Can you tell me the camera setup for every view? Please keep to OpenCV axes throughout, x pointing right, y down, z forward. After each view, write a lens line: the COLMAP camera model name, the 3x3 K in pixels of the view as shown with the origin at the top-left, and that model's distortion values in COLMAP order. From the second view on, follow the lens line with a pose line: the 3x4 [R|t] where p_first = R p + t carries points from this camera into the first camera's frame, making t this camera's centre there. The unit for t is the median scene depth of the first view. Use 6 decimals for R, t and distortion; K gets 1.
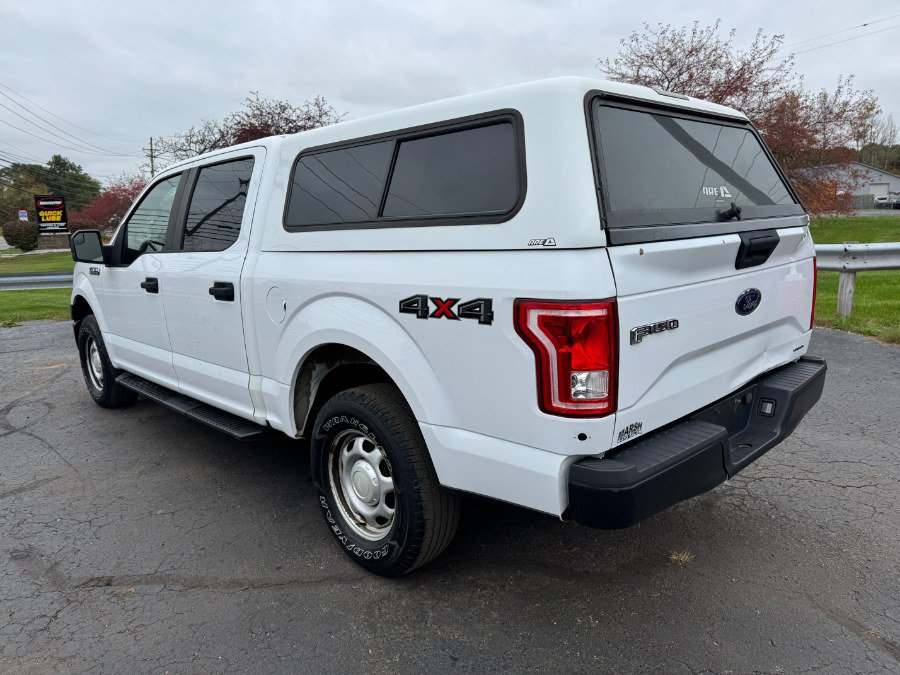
lens RADIAL K [[635.9, 0, 445.7], [0, 635.9, 338.3], [0, 0, 1]] dist [0.016398, -0.021267]
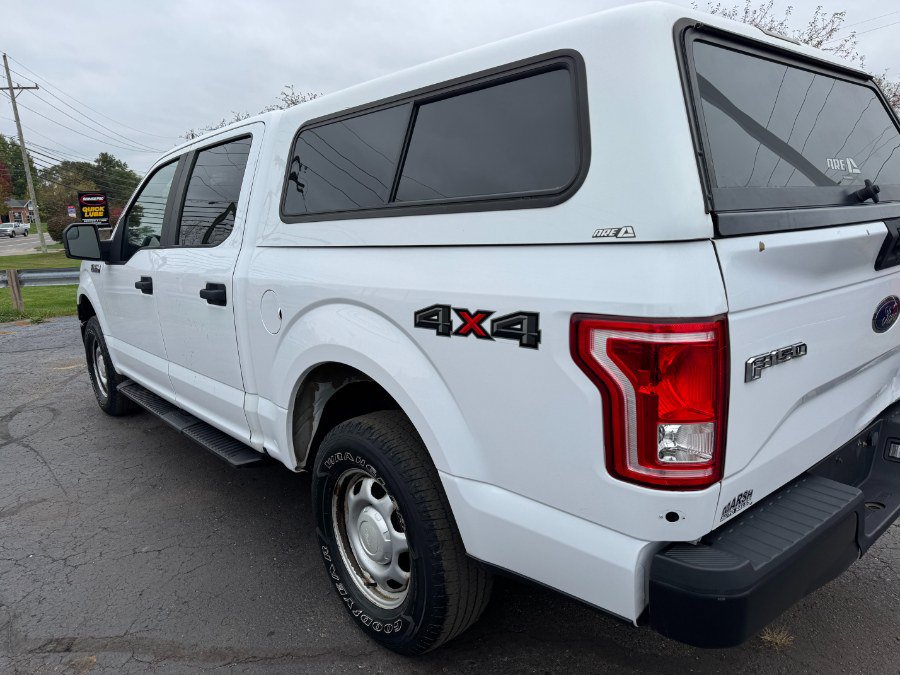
lens RADIAL K [[635.9, 0, 445.4], [0, 635.9, 342.0], [0, 0, 1]] dist [0.016398, -0.021267]
pose [[0.998479, 0.005786, -0.054825, 0.005116], [-0.004987, 0.999880, 0.014692, -0.030099], [0.054903, -0.014397, 0.998388, 0.213837]]
